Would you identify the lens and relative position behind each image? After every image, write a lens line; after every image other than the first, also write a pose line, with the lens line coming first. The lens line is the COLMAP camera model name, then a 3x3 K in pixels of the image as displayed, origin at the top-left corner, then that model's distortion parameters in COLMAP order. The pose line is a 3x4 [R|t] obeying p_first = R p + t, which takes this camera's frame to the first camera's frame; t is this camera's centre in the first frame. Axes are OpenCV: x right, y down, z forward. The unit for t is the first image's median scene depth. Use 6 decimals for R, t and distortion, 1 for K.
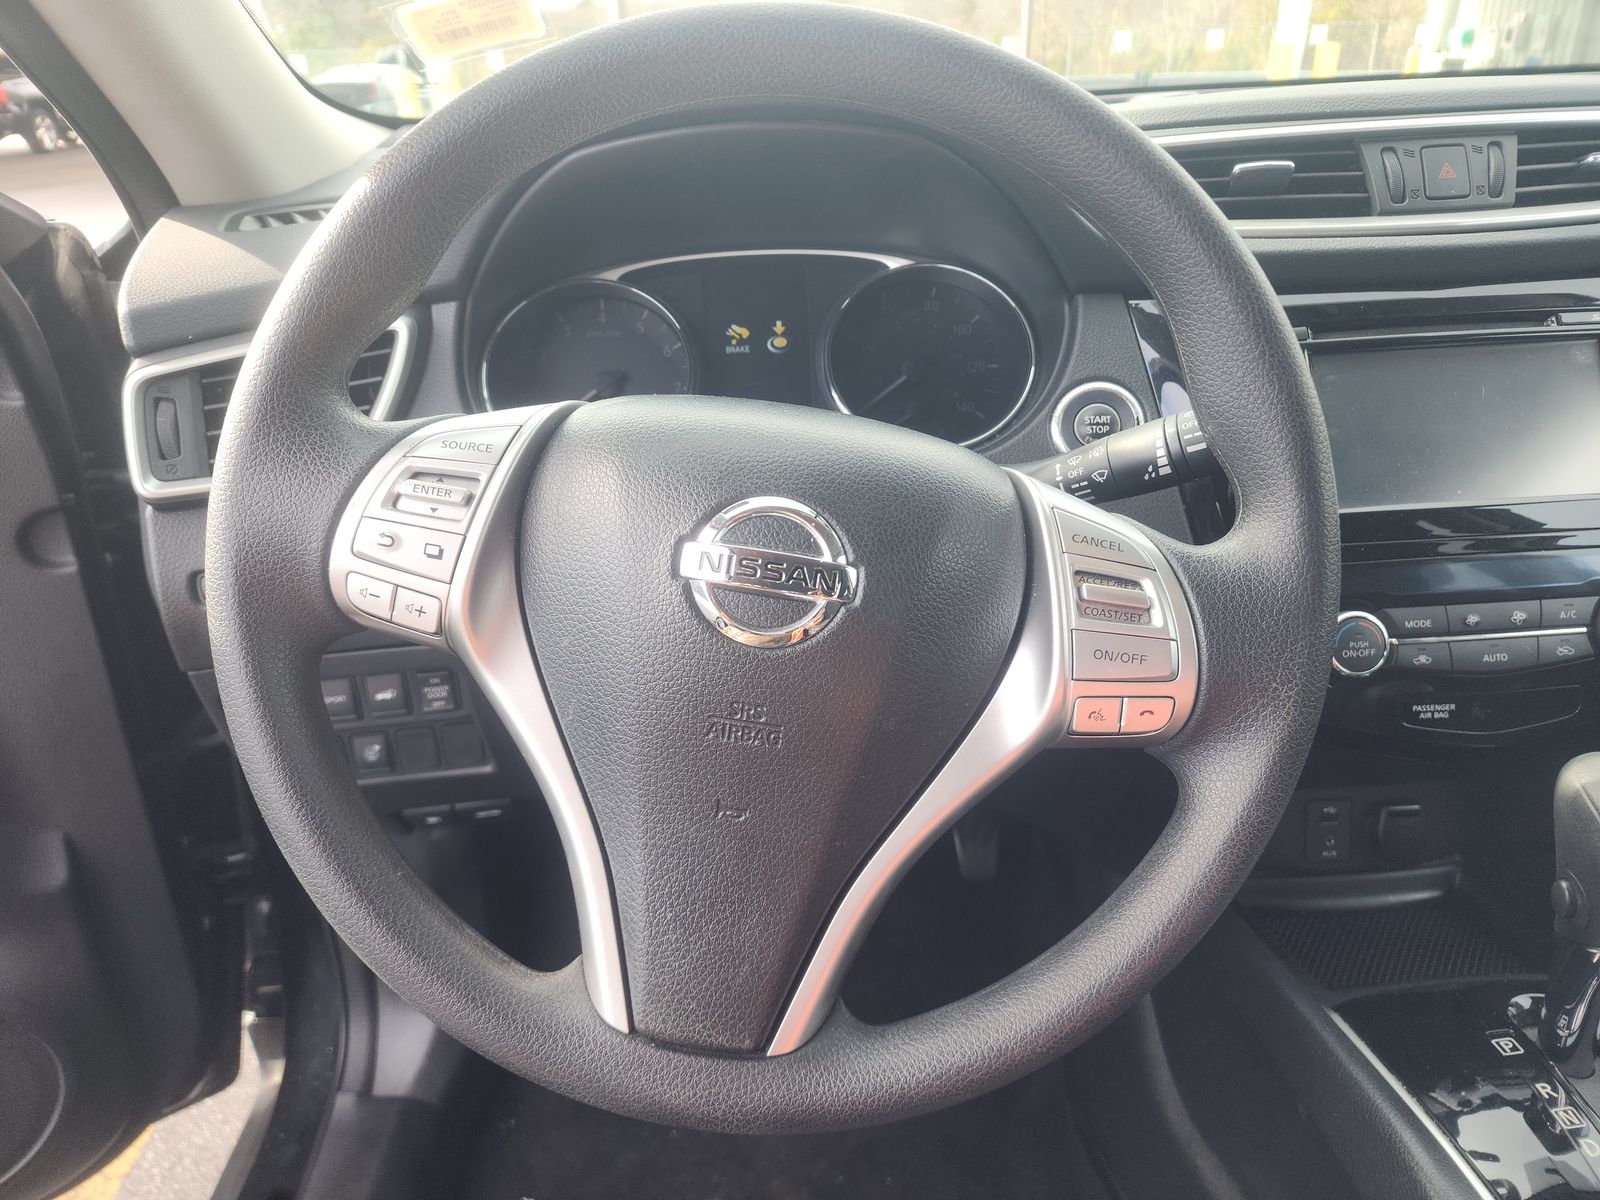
lens RADIAL K [[1082.9, 0, 784.8], [0, 1082.9, 597.3], [0, 0, 1]] dist [0.068816, -0.058392]
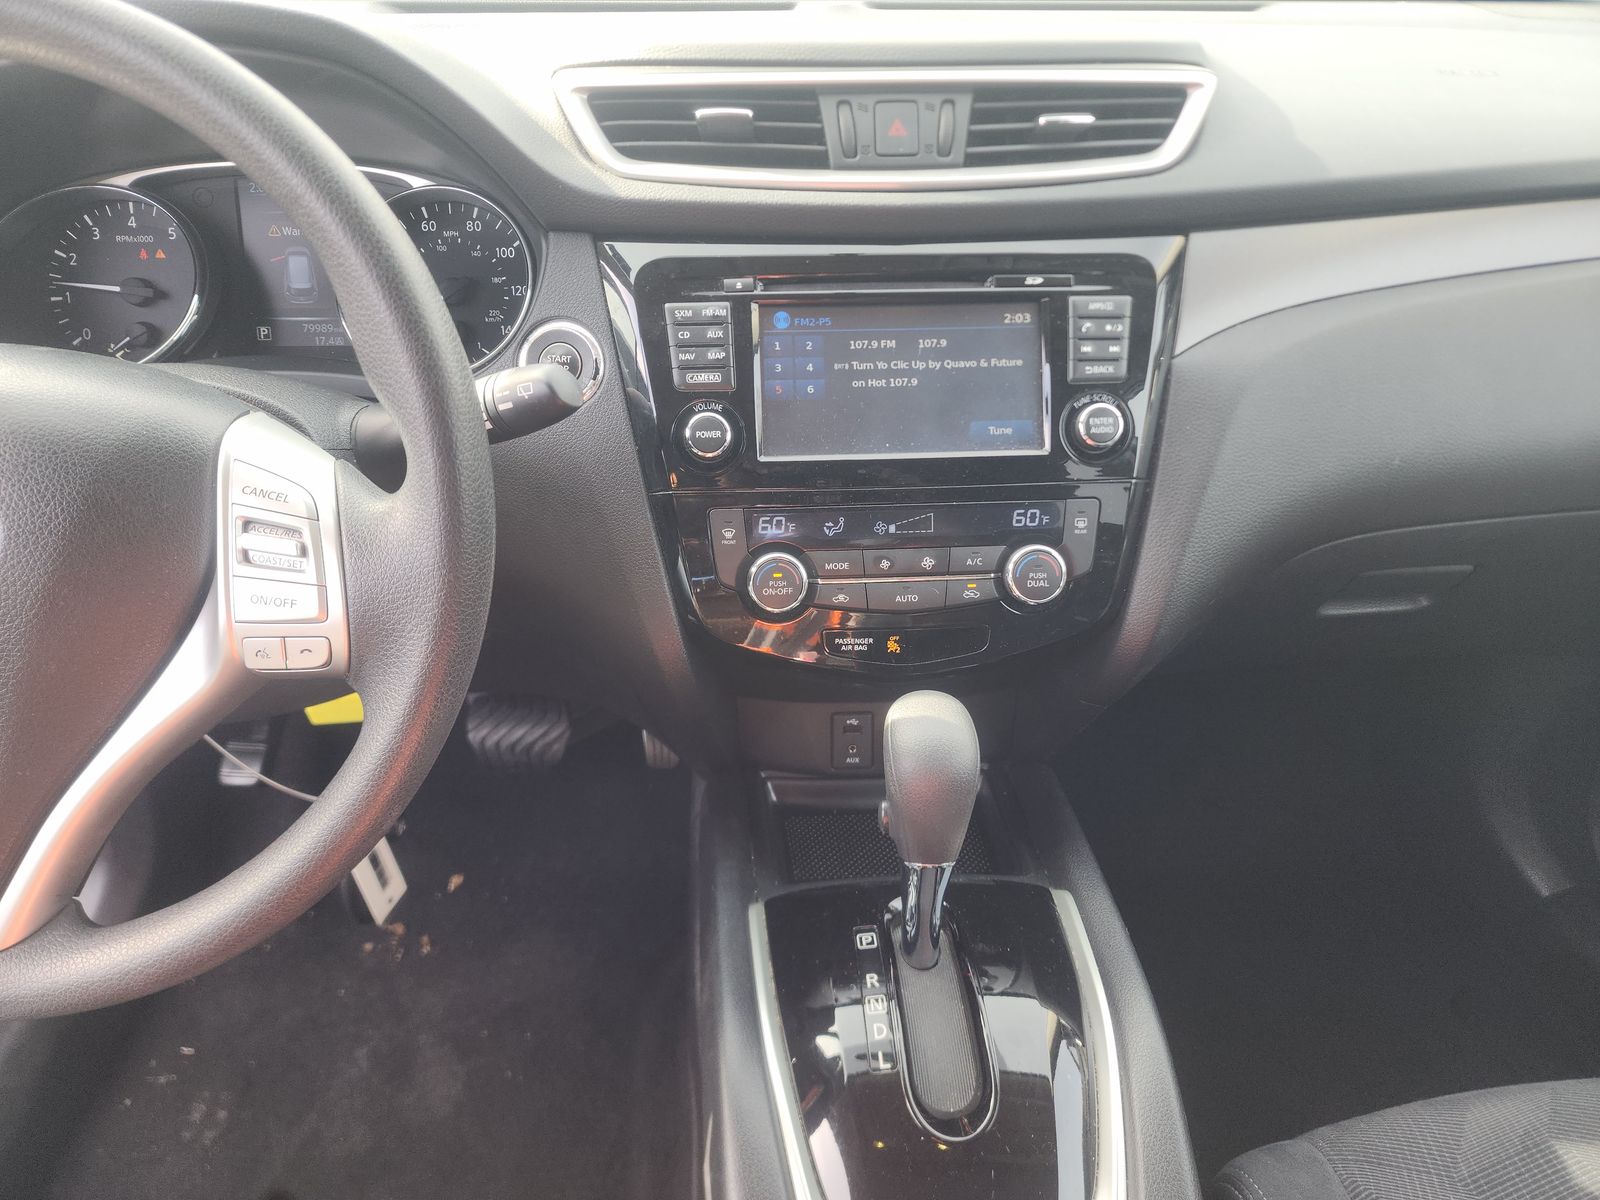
lens RADIAL K [[1082.9, 0, 797.3], [0, 1082.9, 591.4], [0, 0, 1]] dist [0.068816, -0.058392]
pose [[0.999105, 0.039912, 0.014038, 0.507214], [-0.041317, 0.991838, 0.120627, -0.076281], [-0.009108, -0.121099, 0.992599, -0.065186]]
